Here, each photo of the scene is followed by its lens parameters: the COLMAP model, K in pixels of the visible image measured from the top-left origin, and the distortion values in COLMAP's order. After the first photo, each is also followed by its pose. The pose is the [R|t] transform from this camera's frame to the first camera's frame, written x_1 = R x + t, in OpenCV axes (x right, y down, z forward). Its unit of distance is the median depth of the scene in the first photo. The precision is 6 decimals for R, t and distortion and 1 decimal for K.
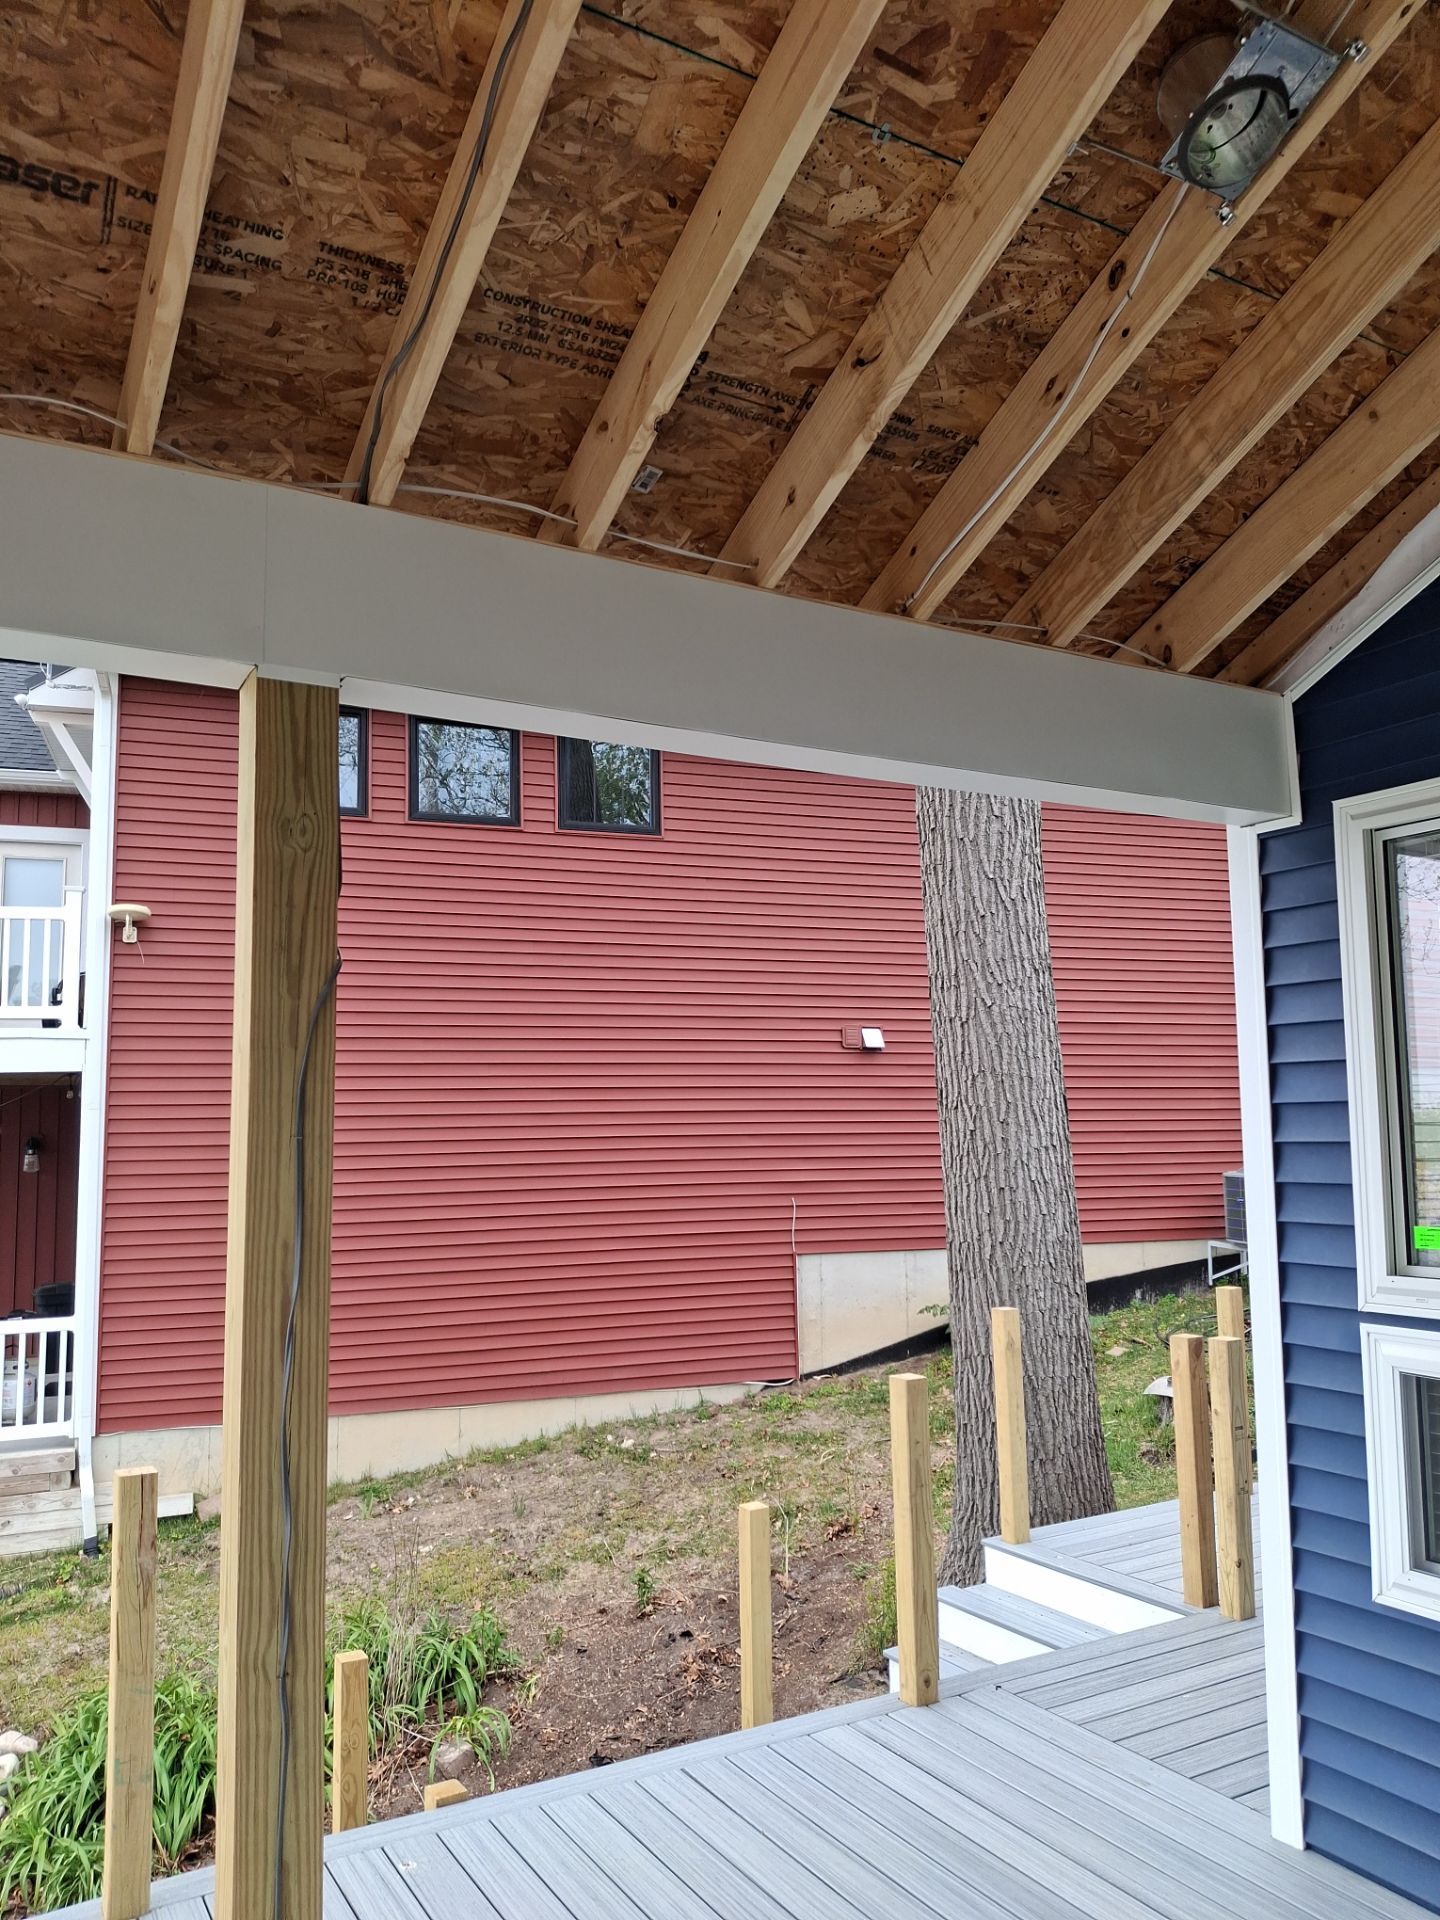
lens RADIAL K [[1424.2, 0, 692.9], [0, 1424.2, 963.7], [0, 0, 1]] dist [-0.041804, 0.044843]
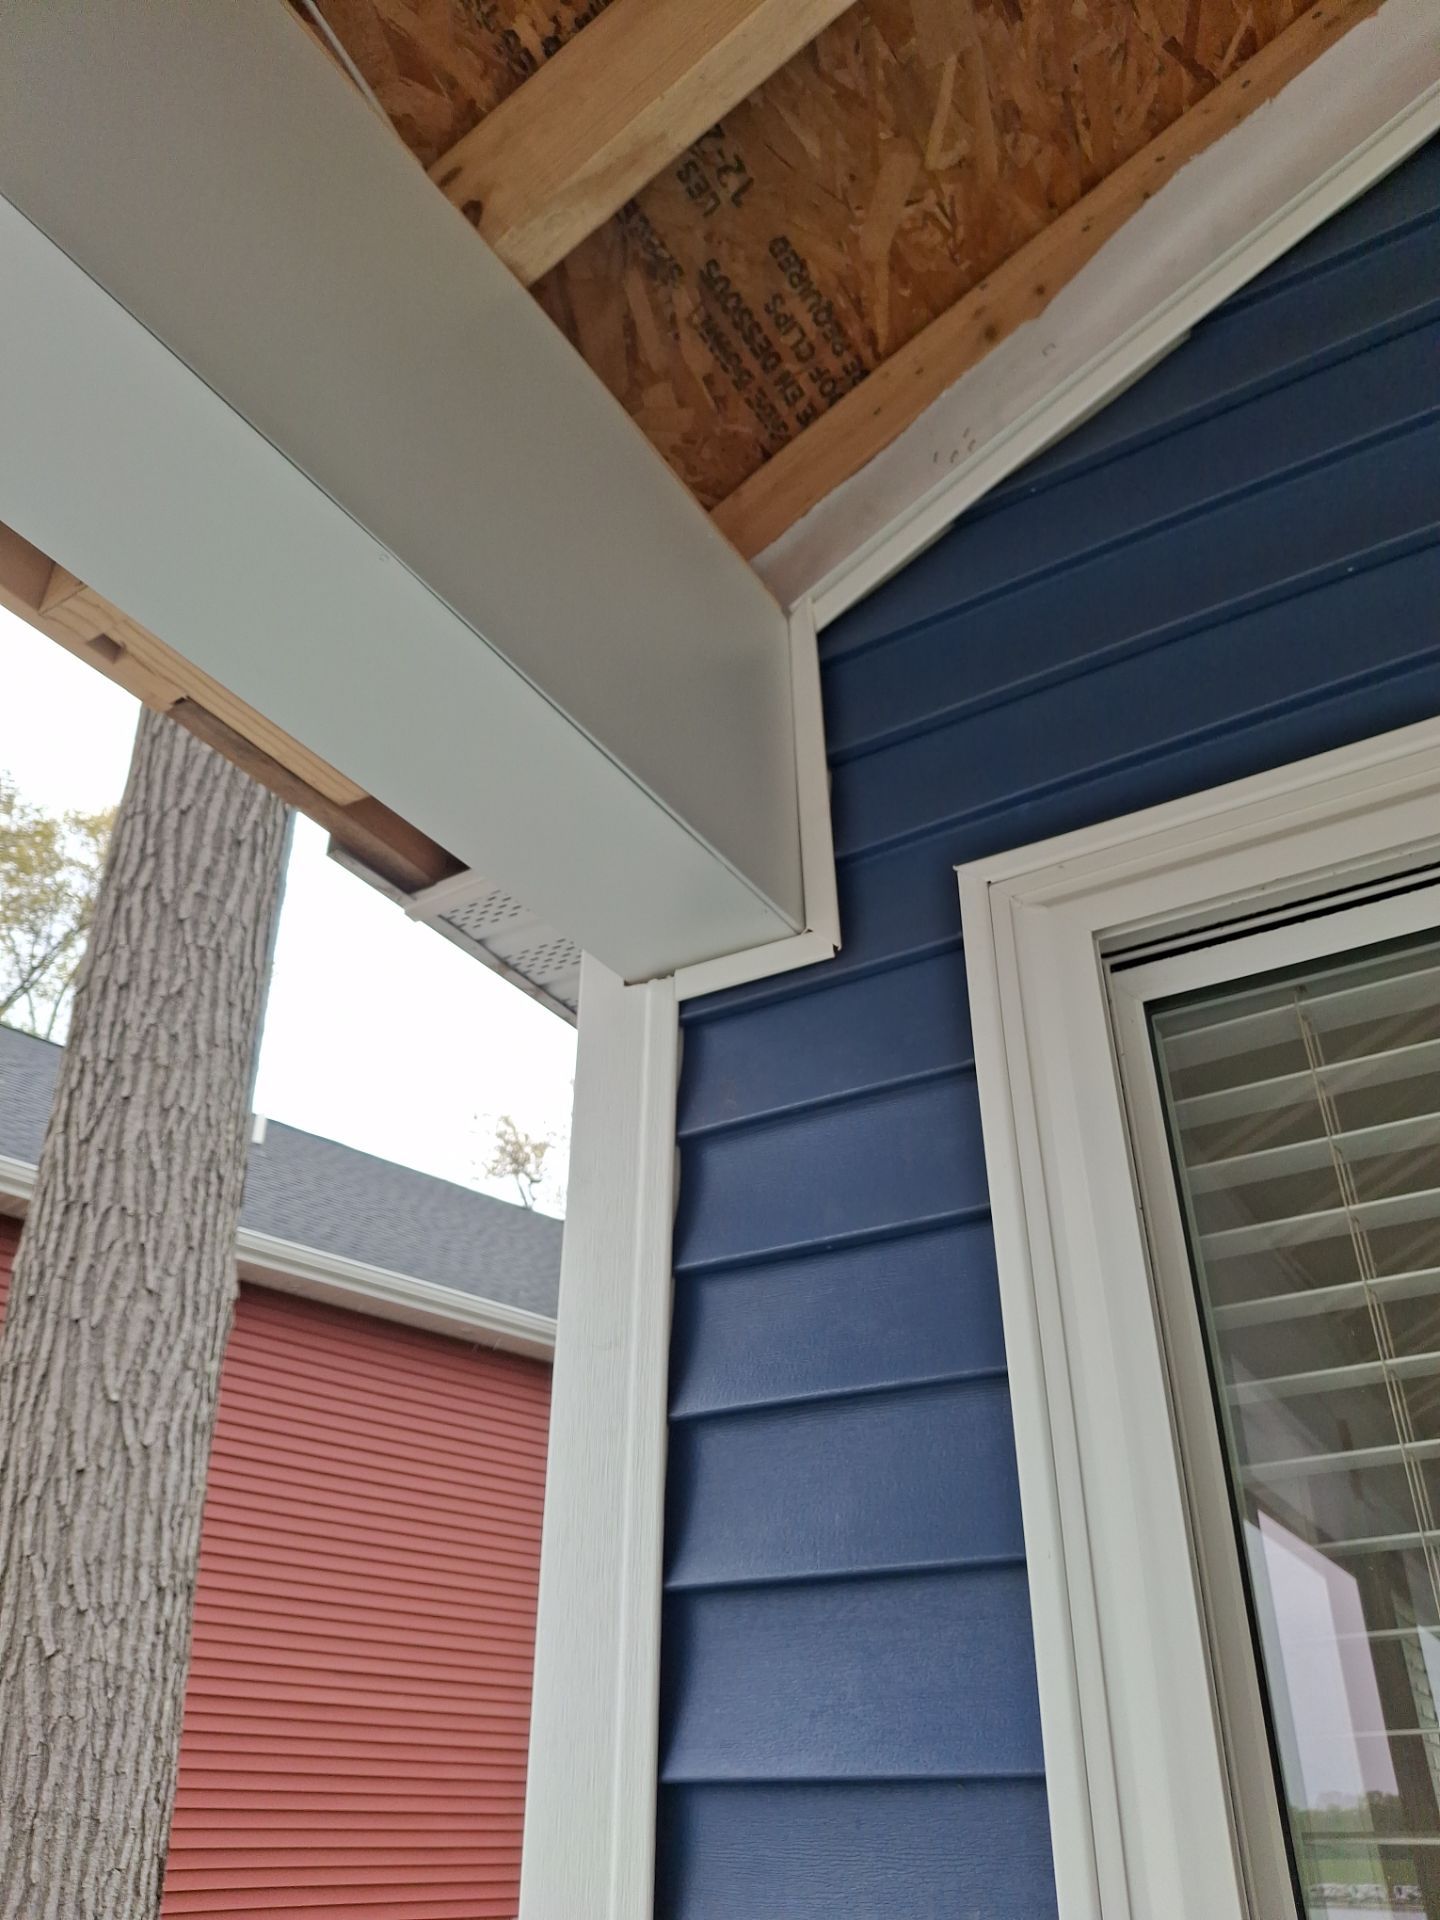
lens RADIAL K [[1417.3, 0, 720.0], [0, 1417.3, 960.0], [0, 0, 1]] dist [-0.088889, 0.086917]
pose [[0.871771, 0.270689, 0.408343, 0.296198], [-0.067450, 0.891876, -0.447221, 0.025764], [-0.485249, 0.362332, 0.795770, 0.786809]]
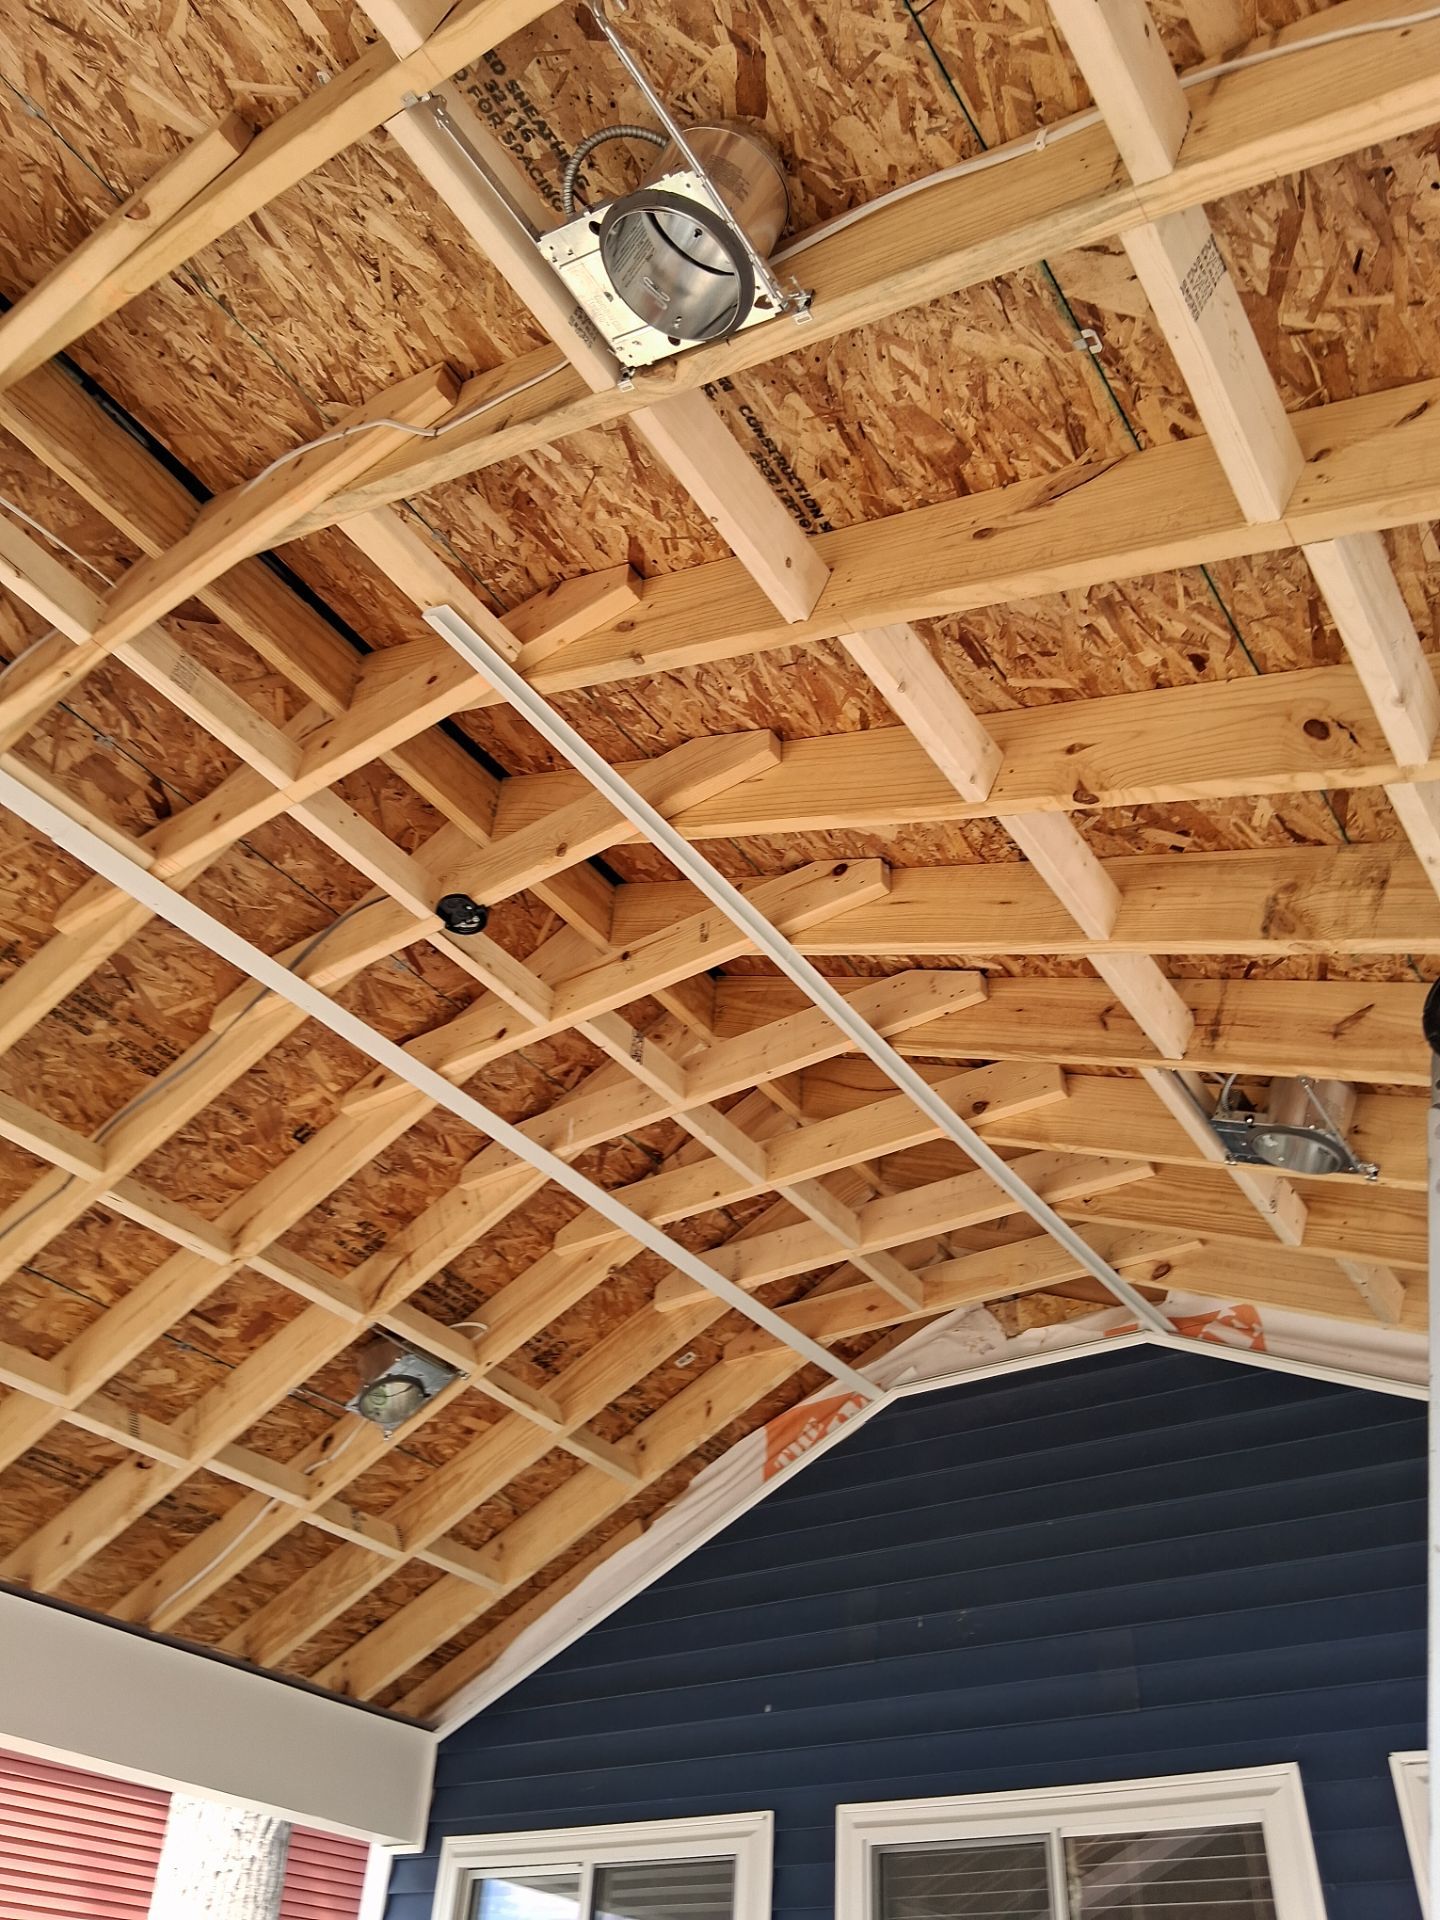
lens RADIAL K [[1429.1, 0, 684.1], [0, 1429.1, 958.5], [0, 0, 1]] dist [0.123500, -0.201801]
pose [[0.905290, 0.318829, 0.280711, 0.026798], [-0.115956, 0.821193, -0.558745, -0.055910], [-0.408662, 0.473276, 0.780388, -0.464245]]
